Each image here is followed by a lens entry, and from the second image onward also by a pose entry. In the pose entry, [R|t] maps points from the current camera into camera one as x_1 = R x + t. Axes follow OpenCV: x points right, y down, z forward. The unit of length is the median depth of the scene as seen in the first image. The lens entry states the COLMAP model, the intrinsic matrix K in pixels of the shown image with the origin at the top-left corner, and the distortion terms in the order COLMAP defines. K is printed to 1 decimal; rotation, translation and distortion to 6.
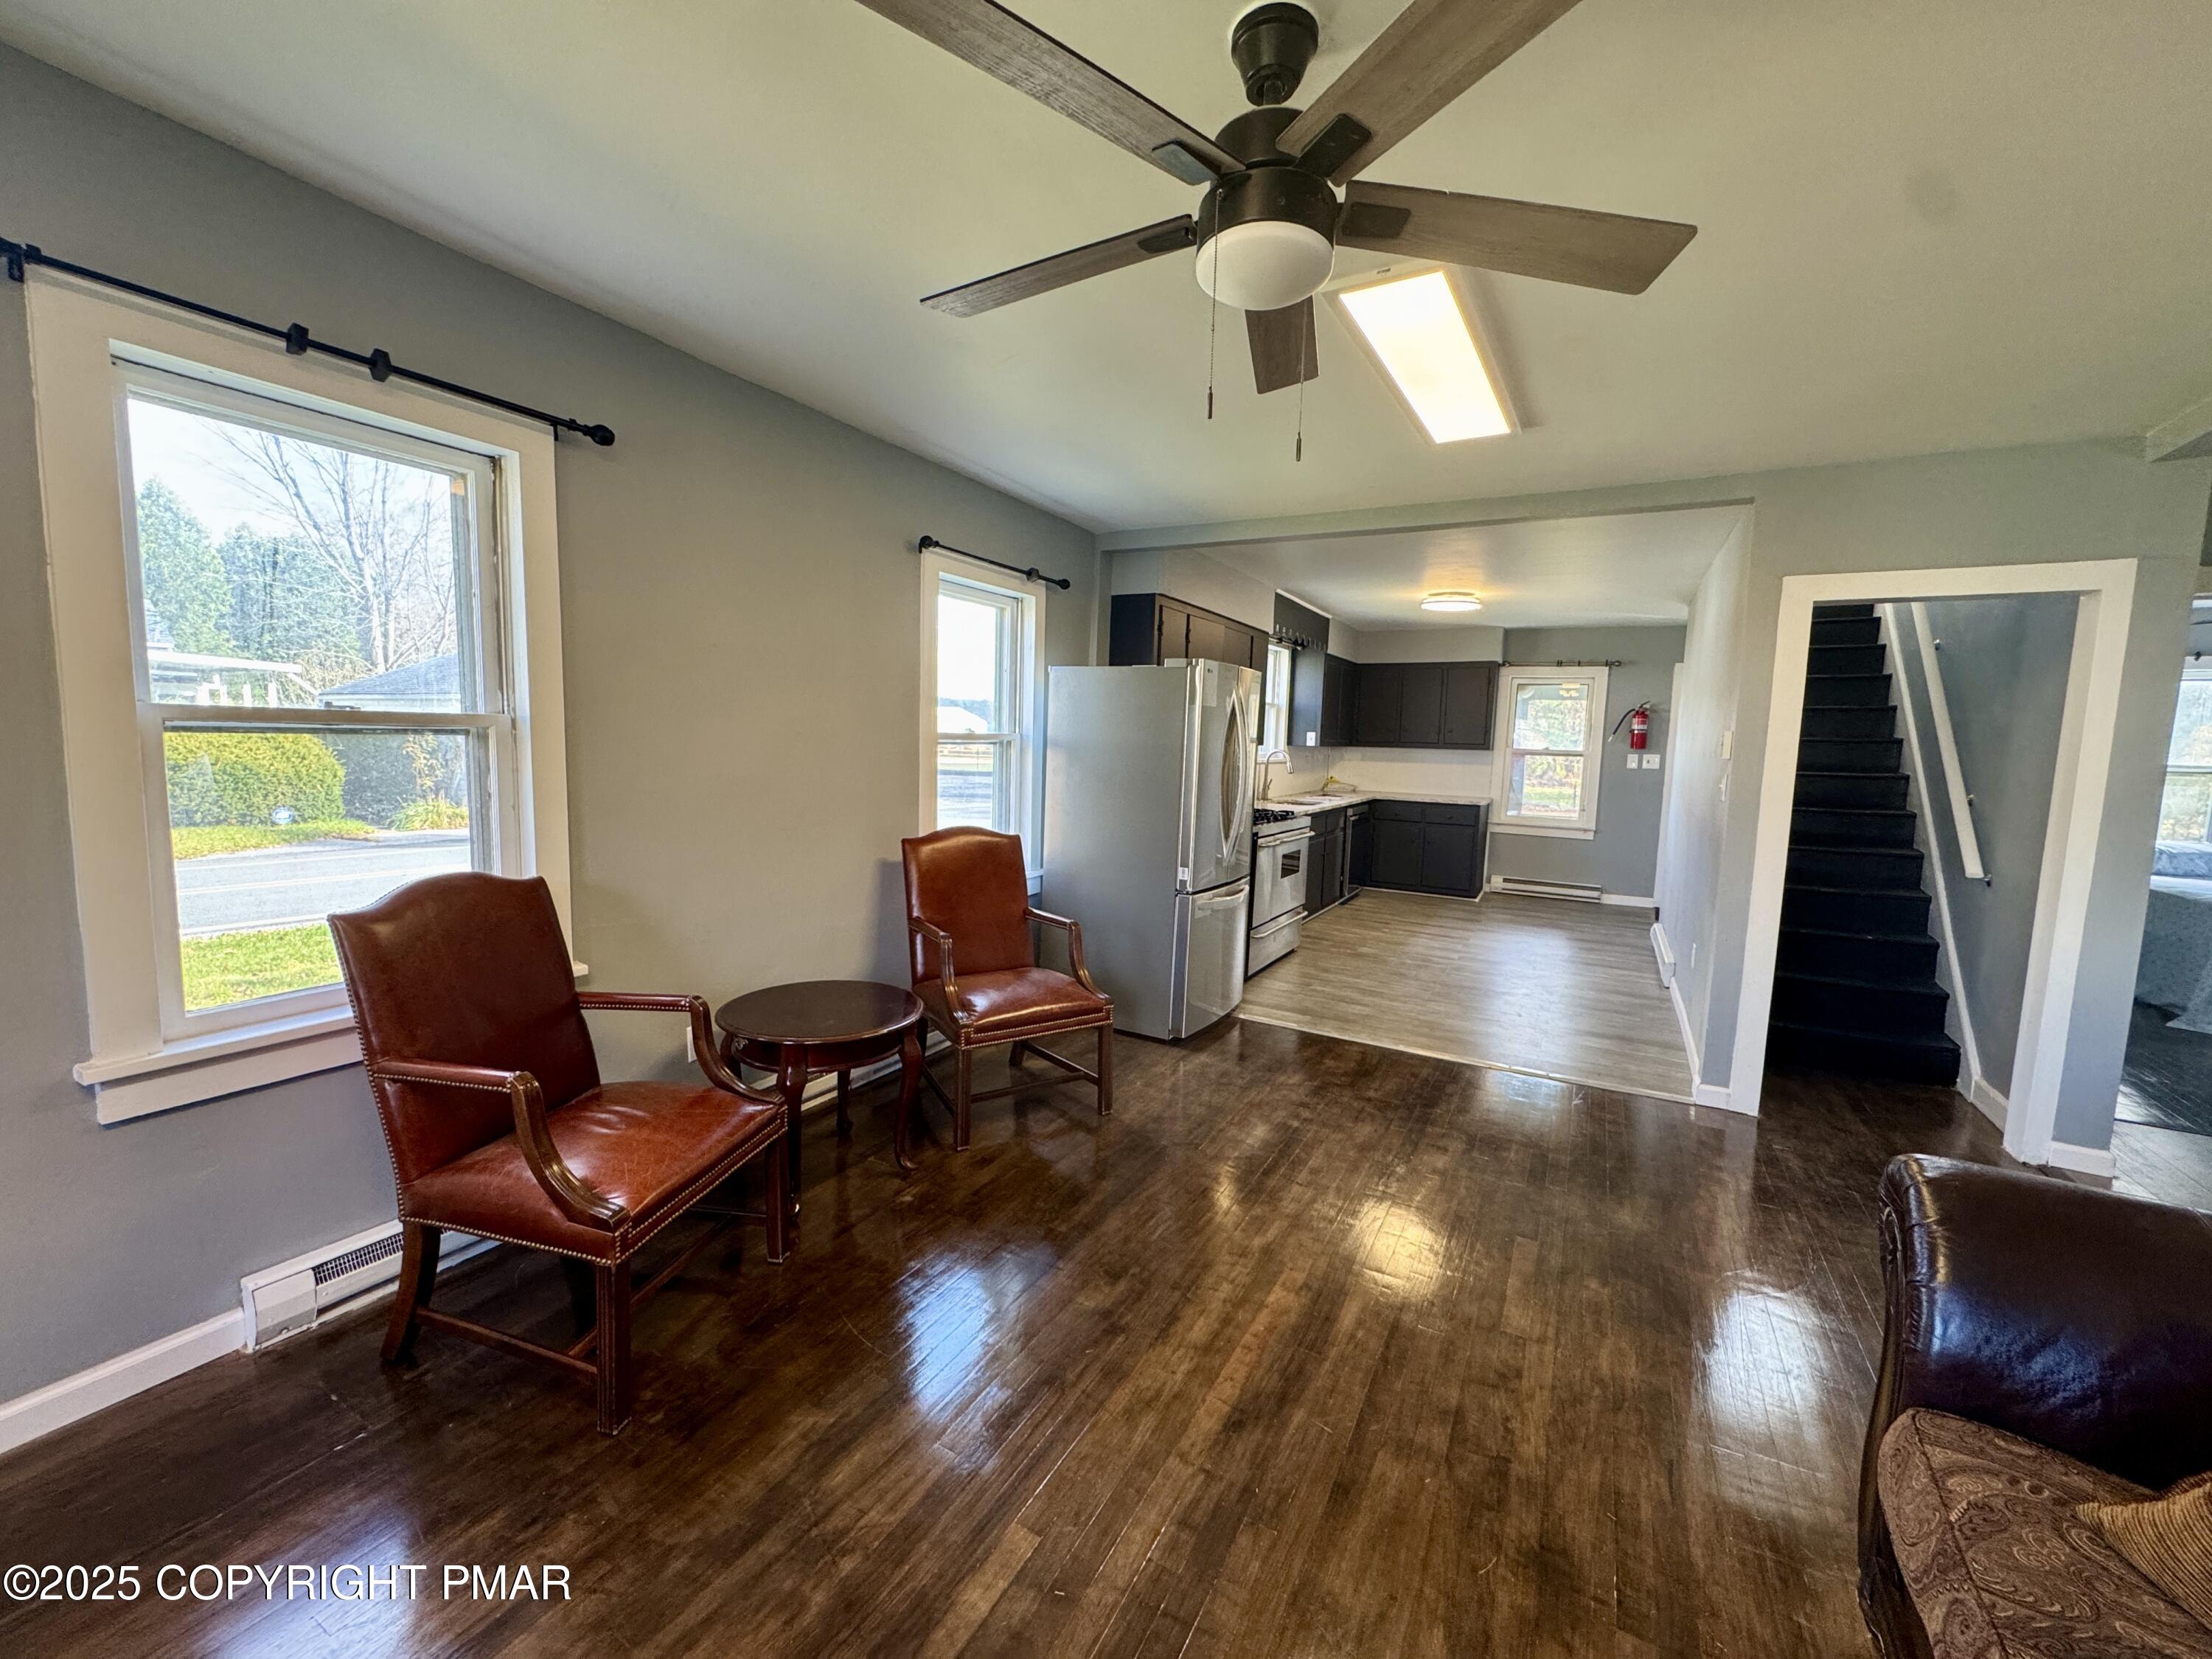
lens RADIAL K [[887.0, 0, 1102.2], [0, 887.0, 830.0], [0, 0, 1]] dist [-0.004593, 0.000536]
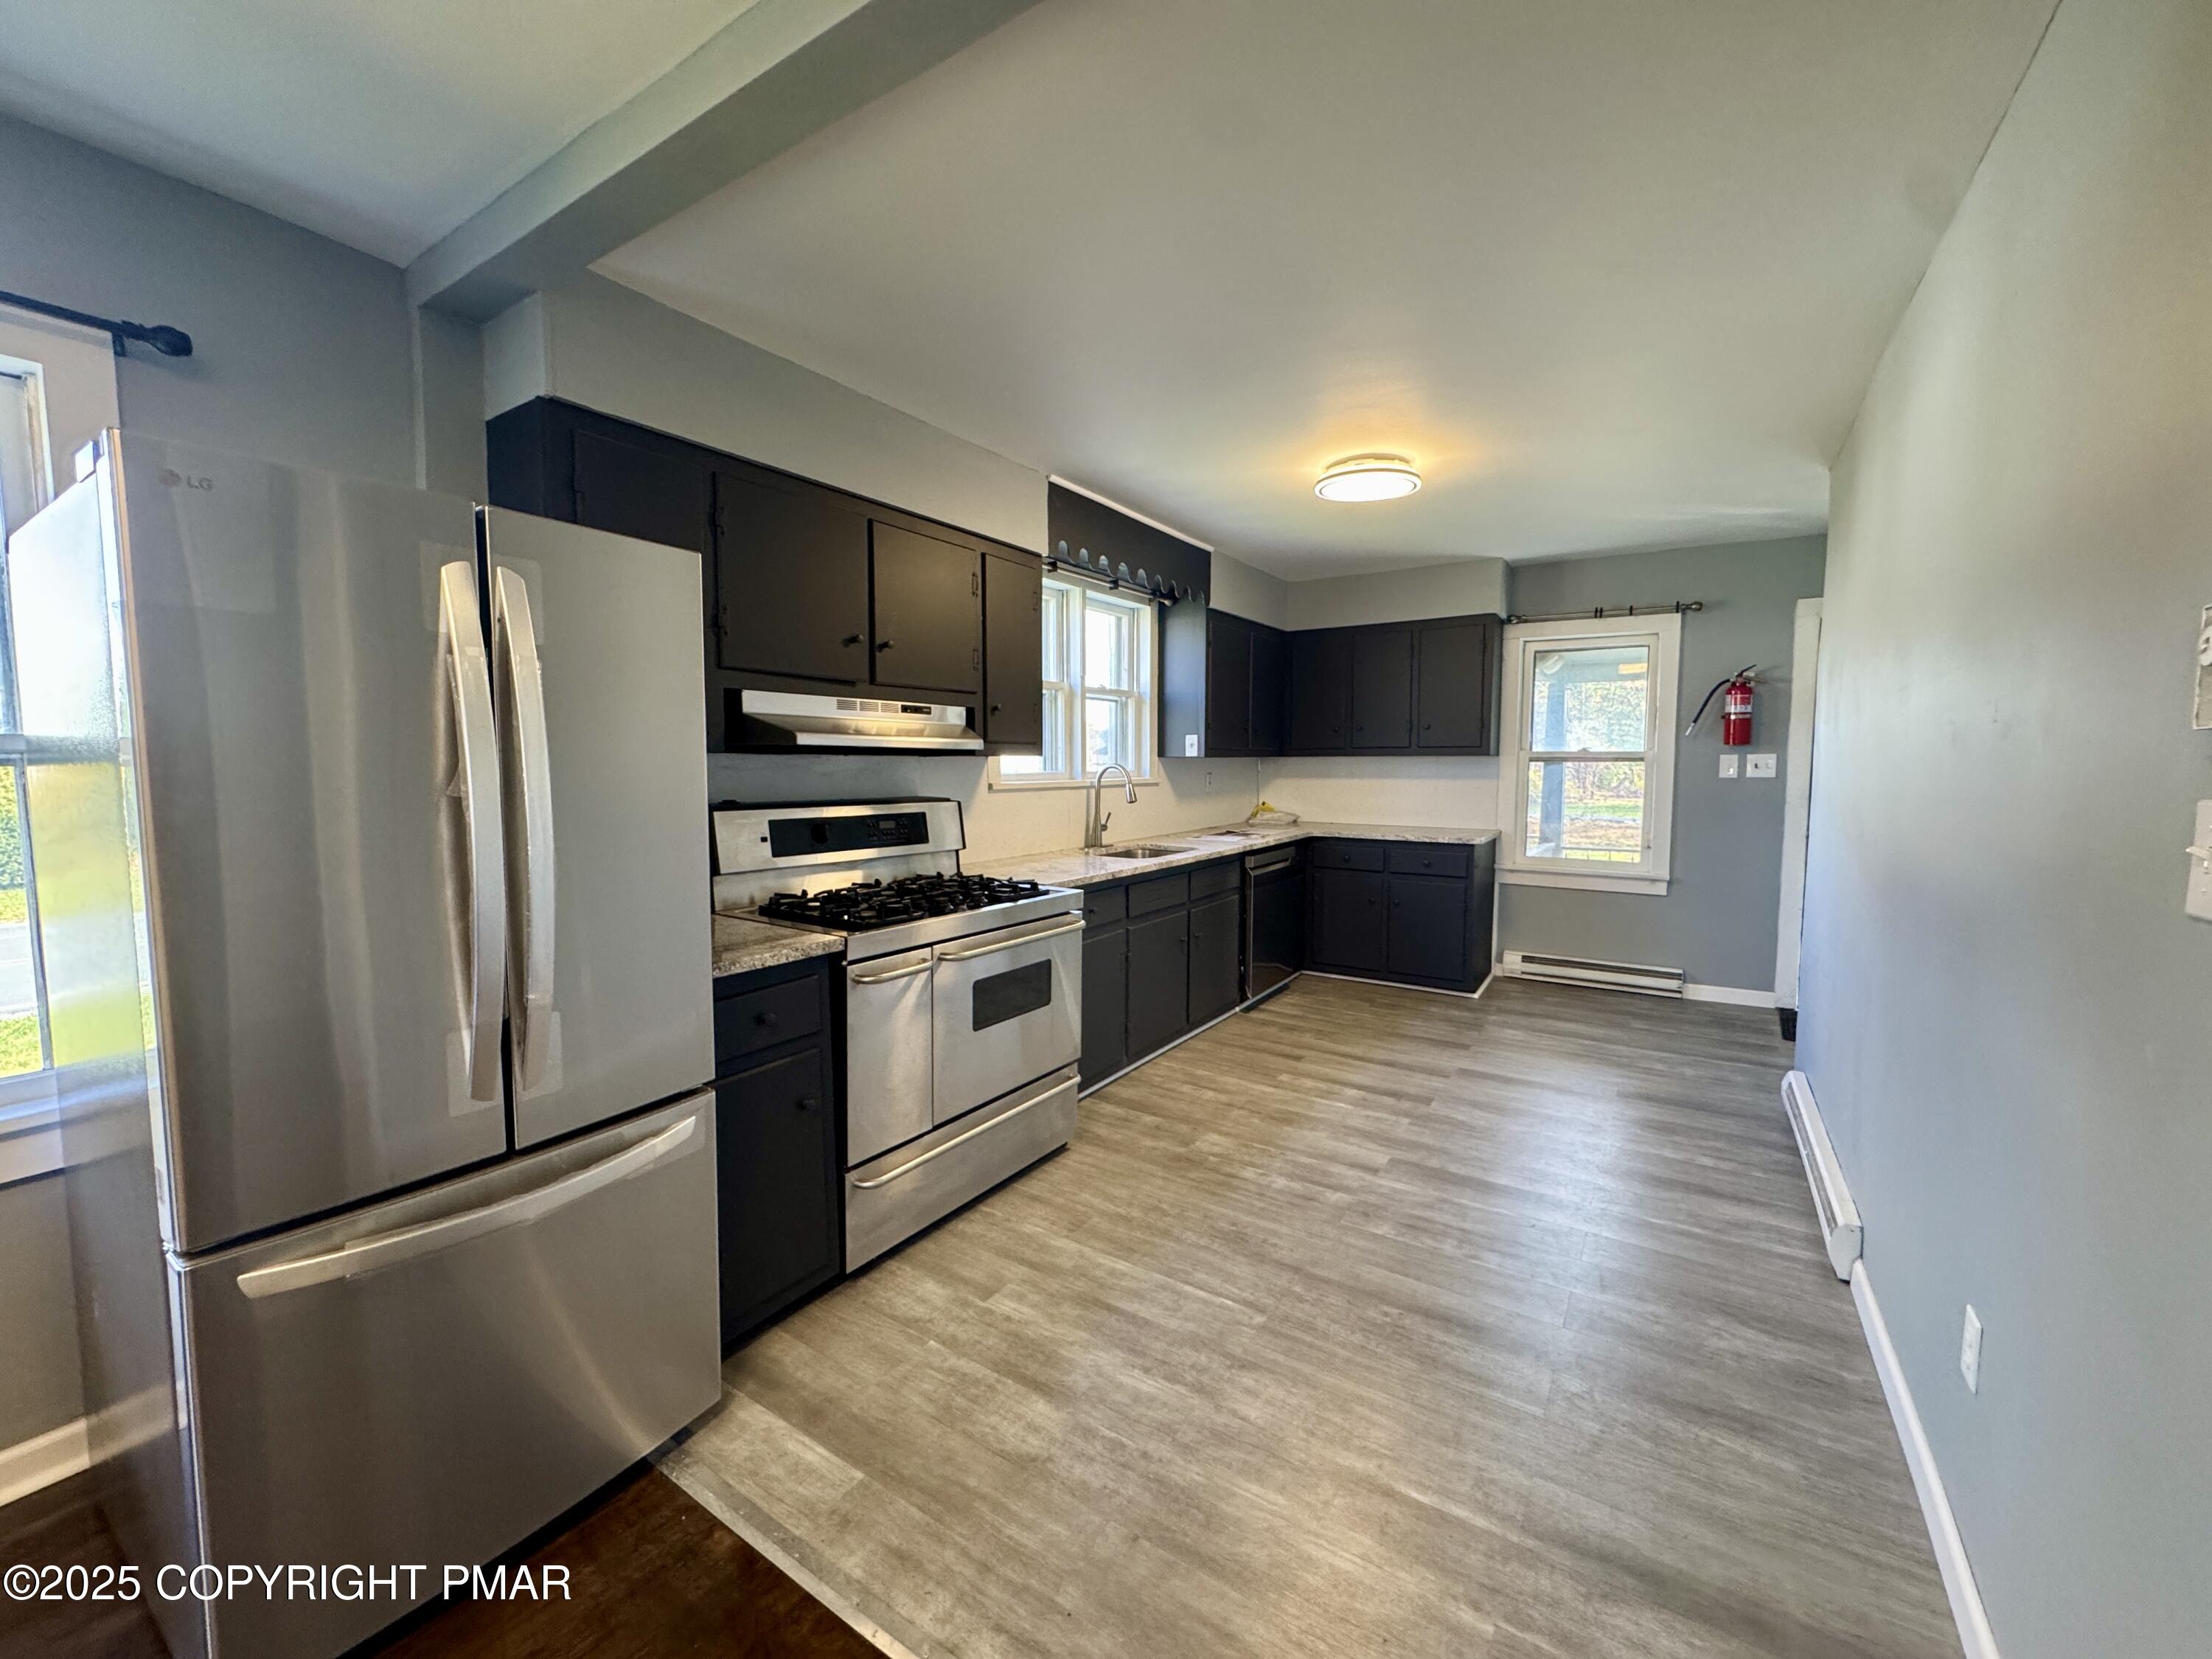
lens RADIAL K [[887.7, 0, 1107.9], [0, 887.7, 828.4], [0, 0, 1]] dist [0.004632, 0.000381]
pose [[0.997552, -0.024224, -0.065595, 0.215007], [0.022375, 0.999335, -0.028780, -0.027074], [0.066249, 0.027242, 0.997431, 0.367456]]
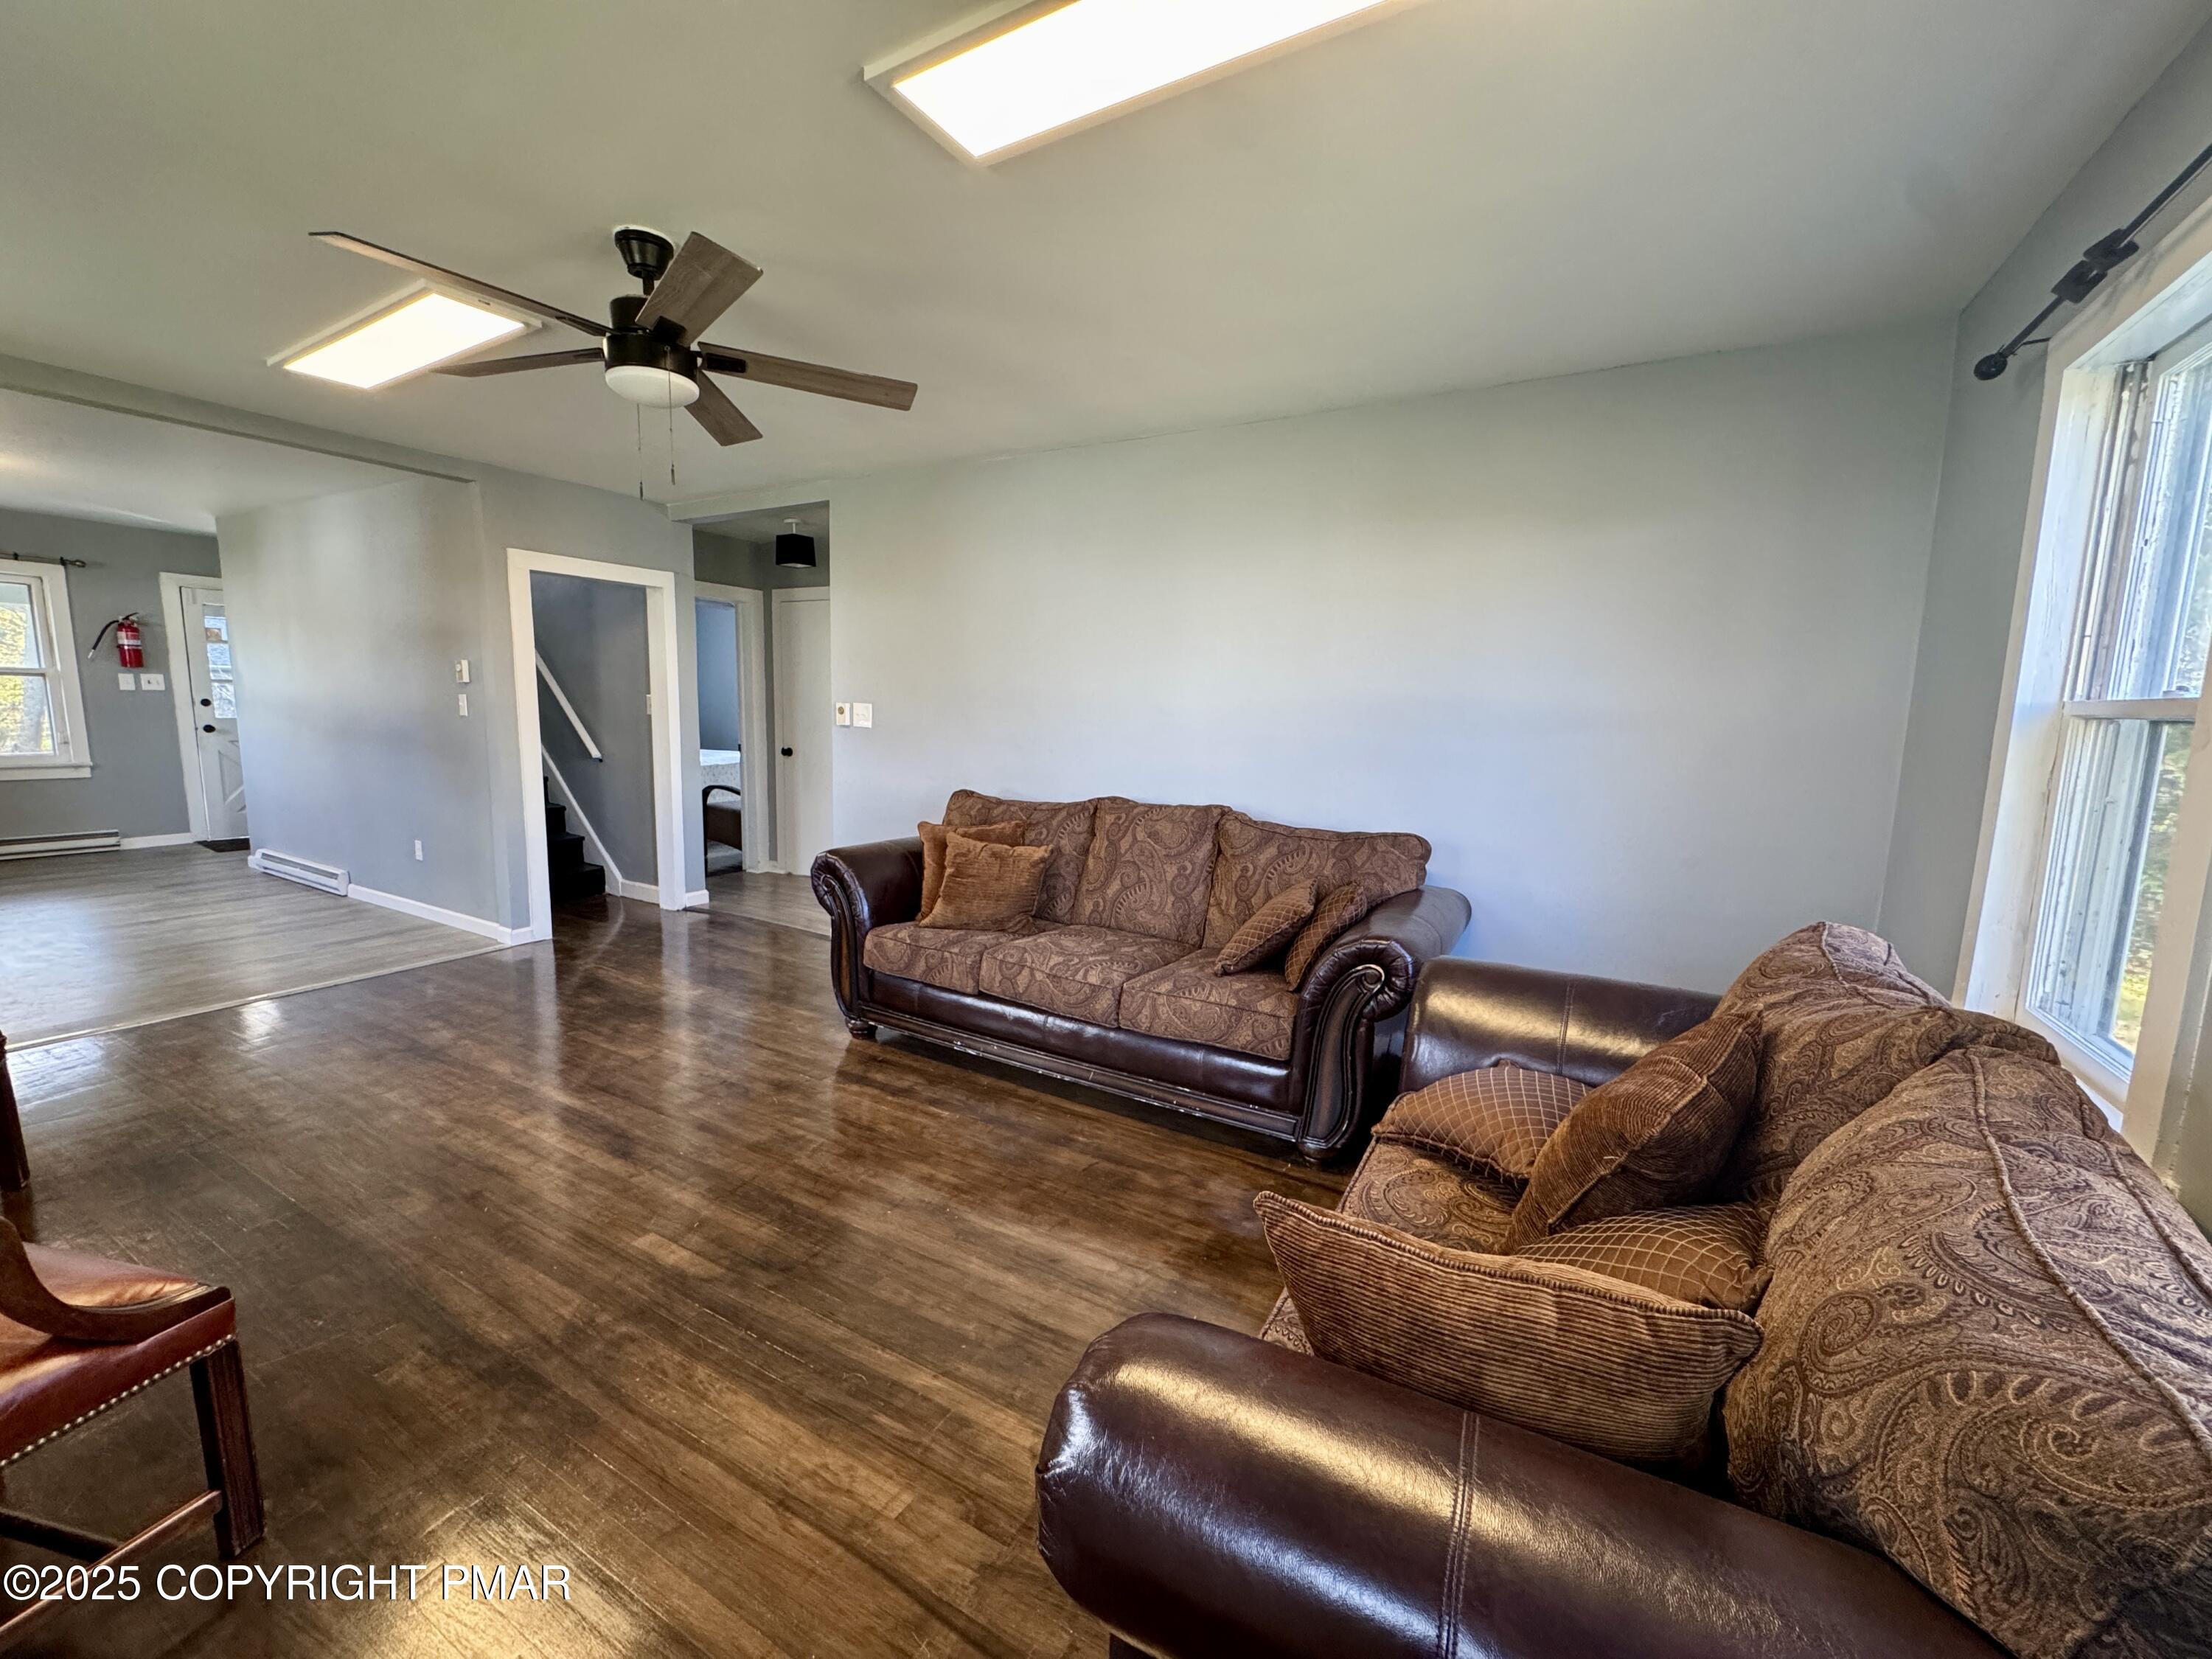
lens RADIAL K [[887.0, 0, 1102.2], [0, 887.0, 830.0], [0, 0, 1]] dist [-0.004593, 0.000536]
pose [[0.010605, -0.170302, 0.985335, -0.272982], [0.076144, 0.982667, 0.169021, -0.008037], [-0.997040, 0.073234, 0.023389, 0.034507]]
